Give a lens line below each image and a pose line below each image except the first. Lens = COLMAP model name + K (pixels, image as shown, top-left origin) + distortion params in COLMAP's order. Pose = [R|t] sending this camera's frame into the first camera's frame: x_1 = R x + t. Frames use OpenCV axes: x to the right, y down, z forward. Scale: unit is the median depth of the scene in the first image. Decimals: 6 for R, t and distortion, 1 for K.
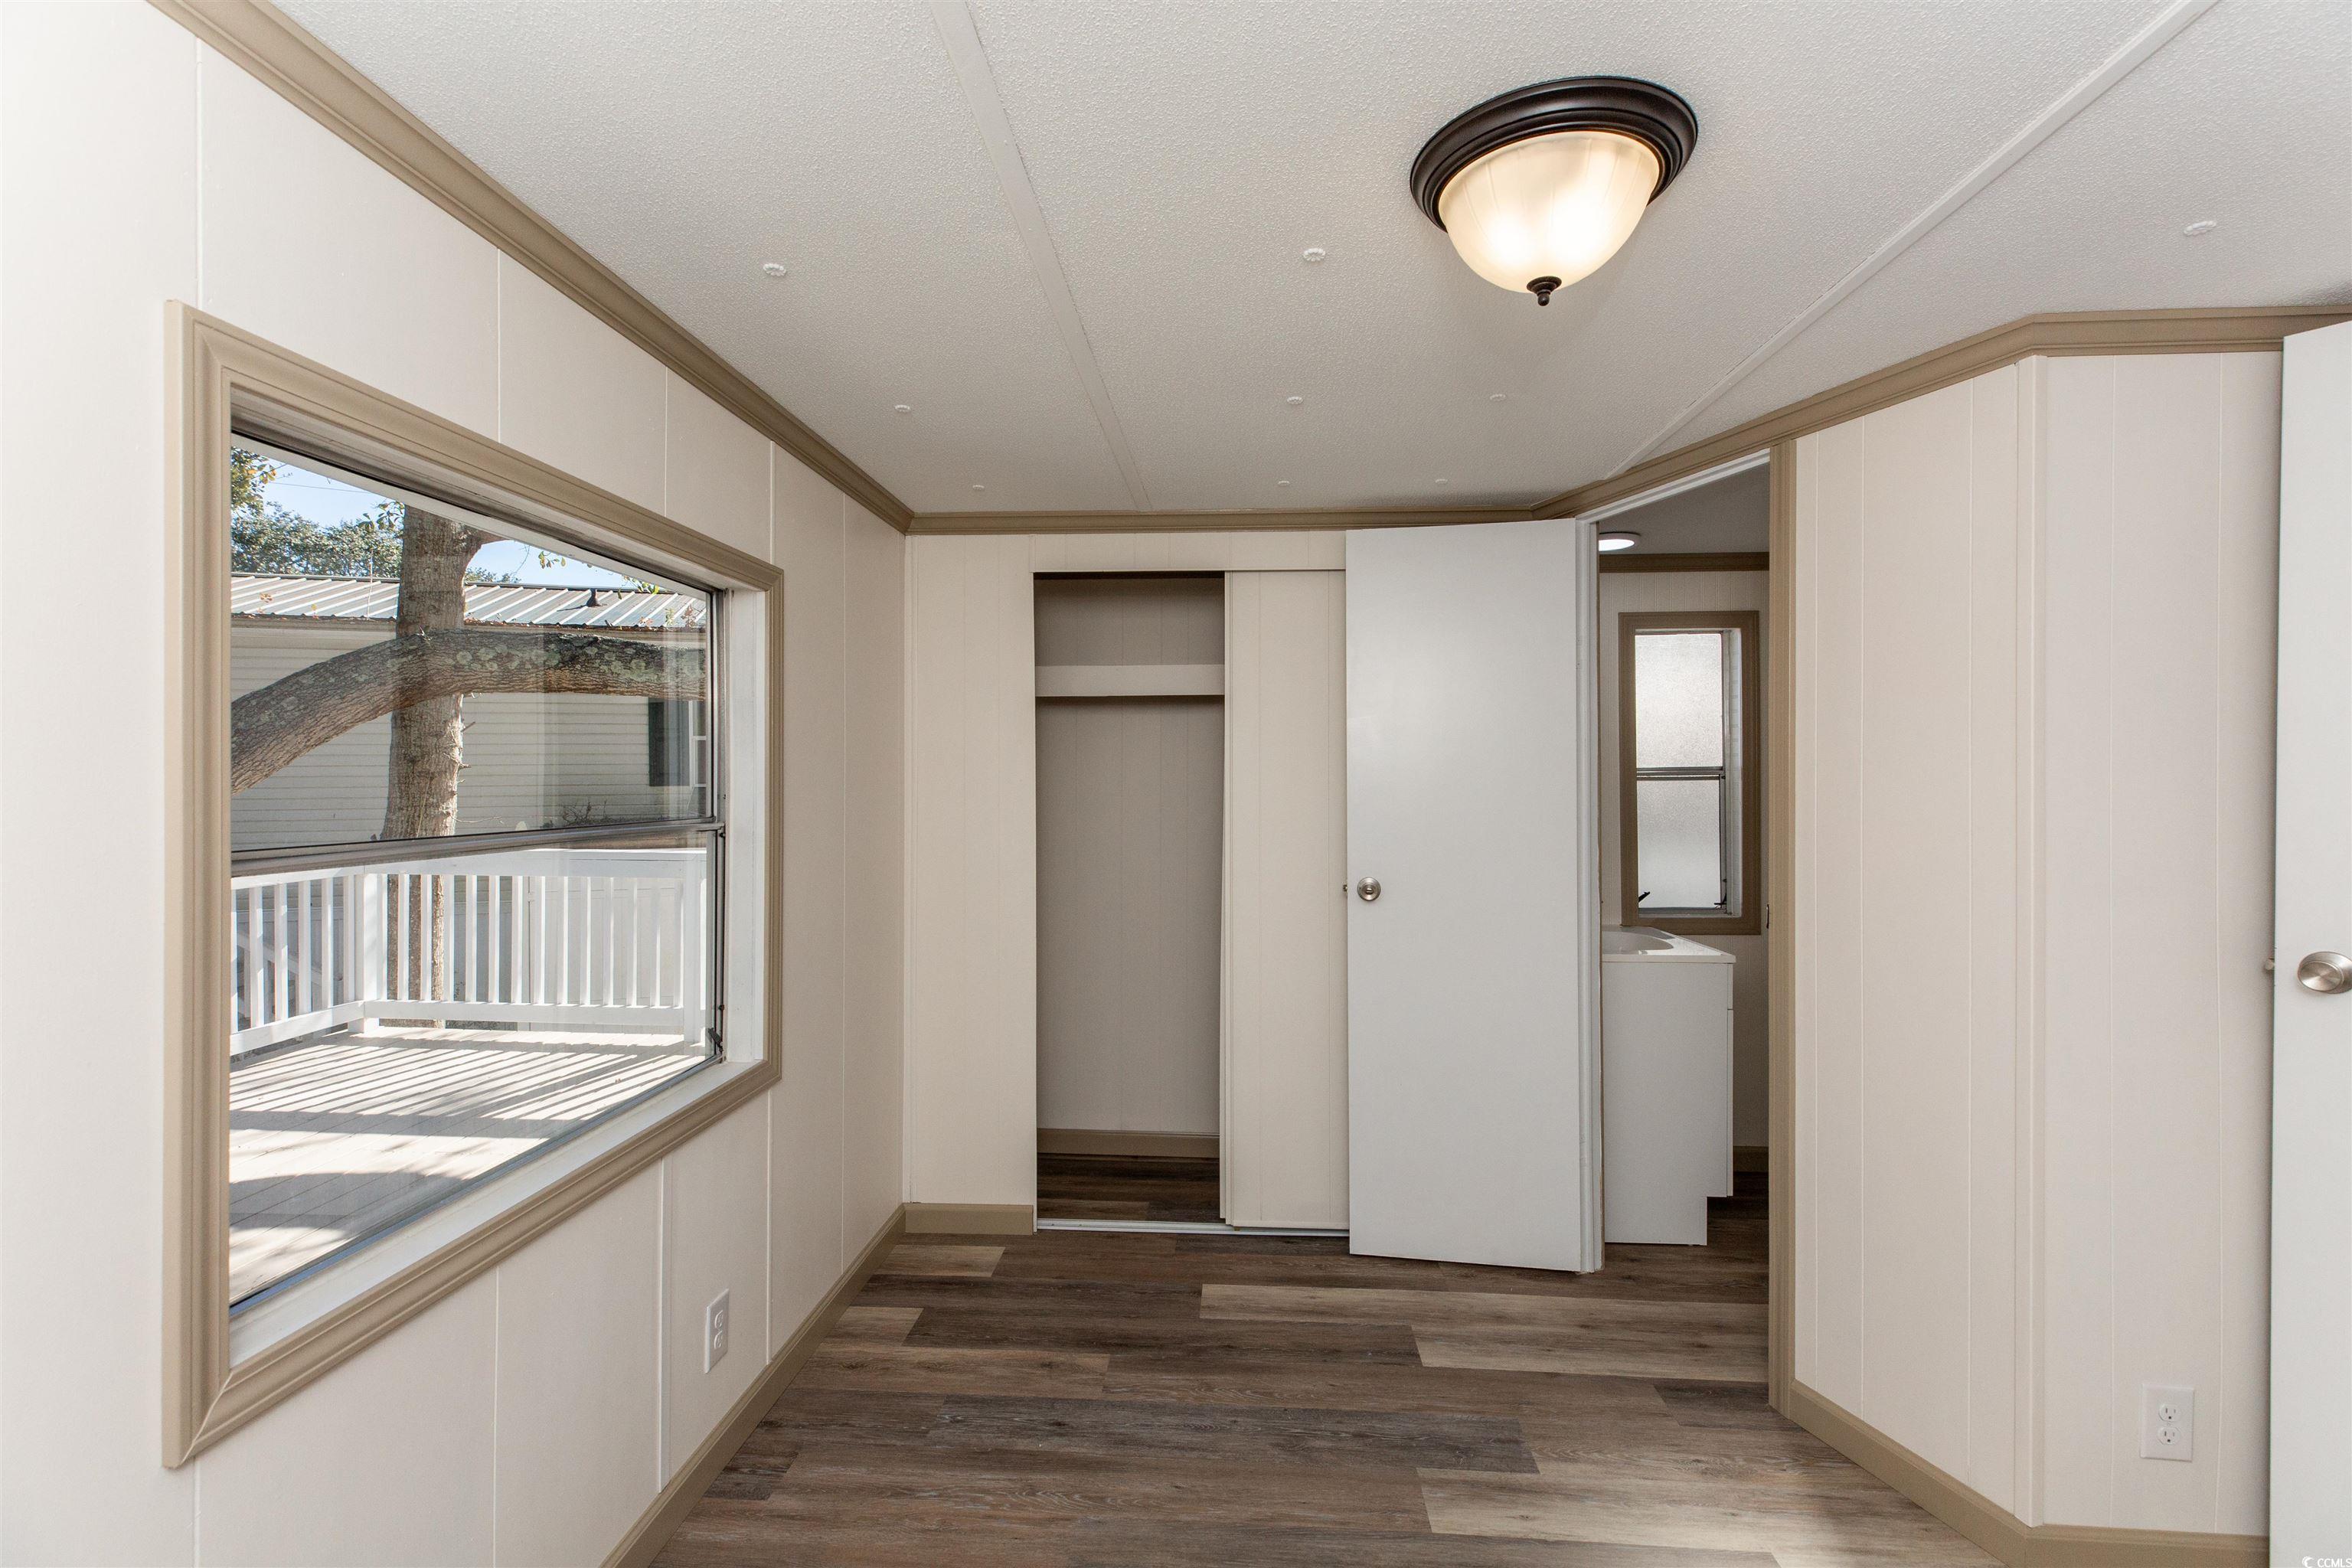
lens RADIAL K [[1045.4, 0, 1174.6], [0, 1045.4, 779.3], [0, 0, 1]] dist [0.005462, -0.000508]
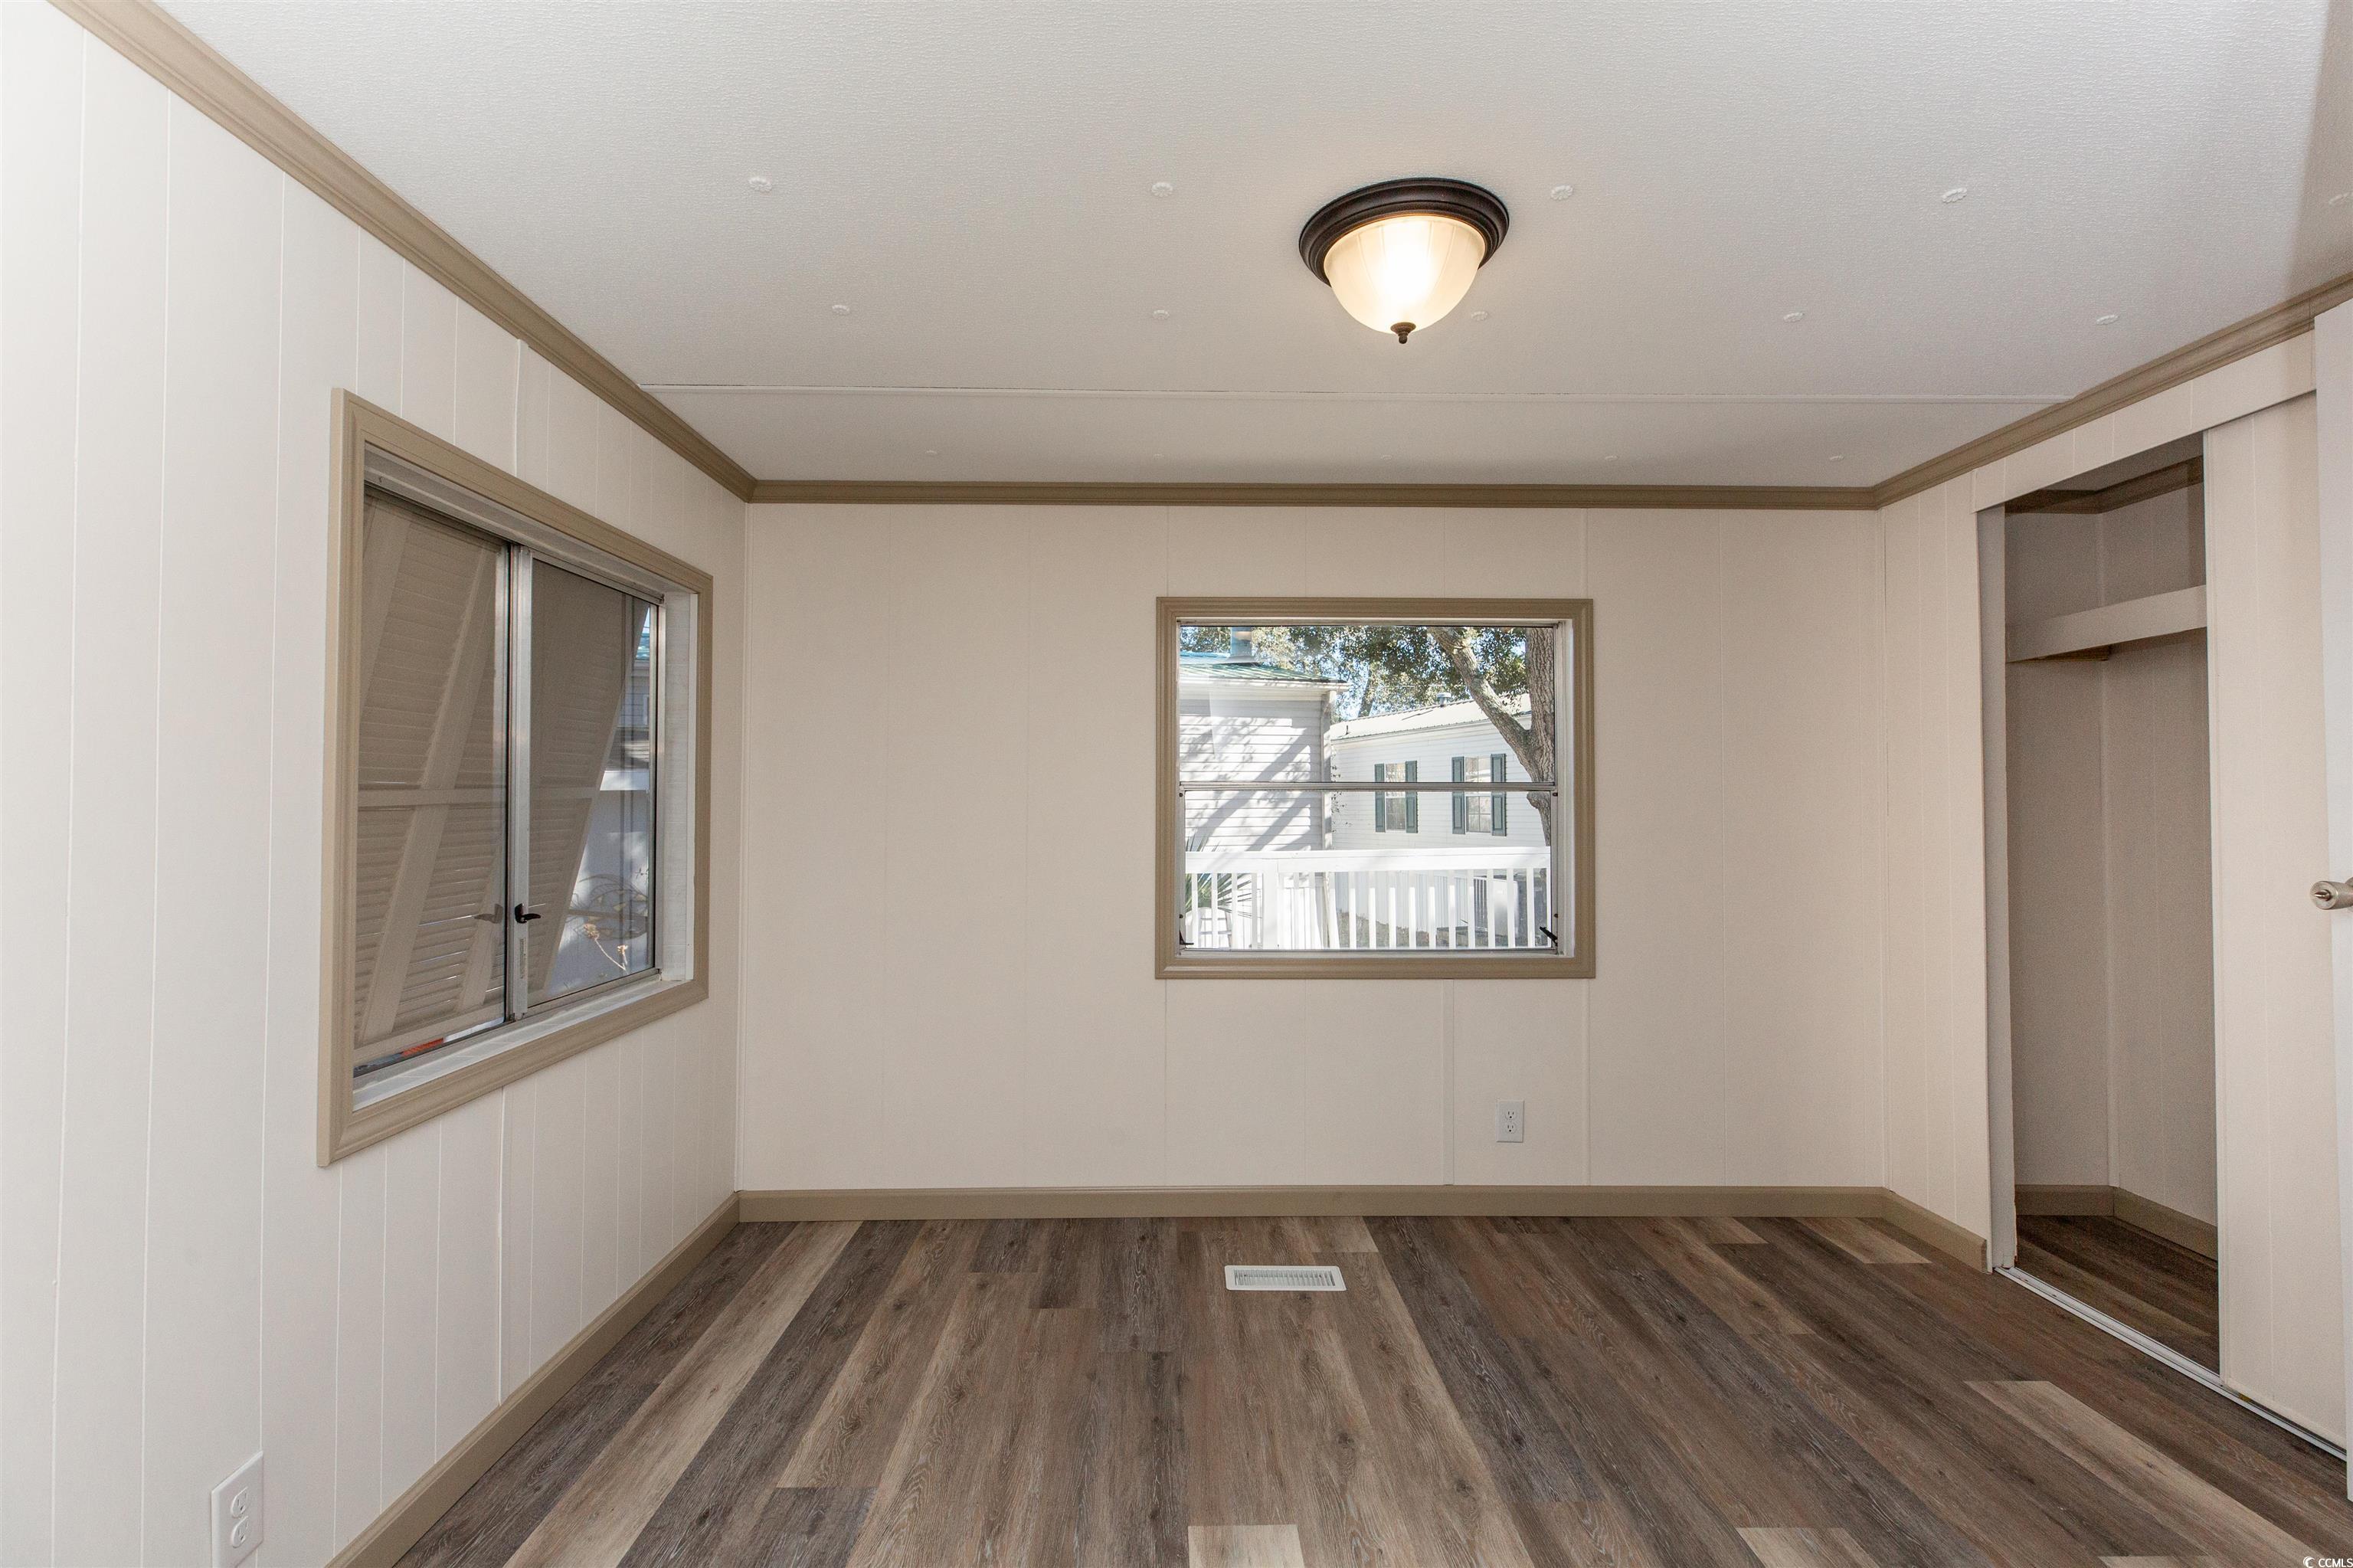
lens RADIAL K [[1045.8, 0, 1175.1], [0, 1045.8, 779.3], [0, 0, 1]] dist [0.005462, -0.000508]
pose [[0.093672, -0.028175, -0.995204, 0.847959], [-0.000981, 0.999596, -0.028391, 0.065907], [0.995603, 0.003636, 0.093607, 0.314863]]
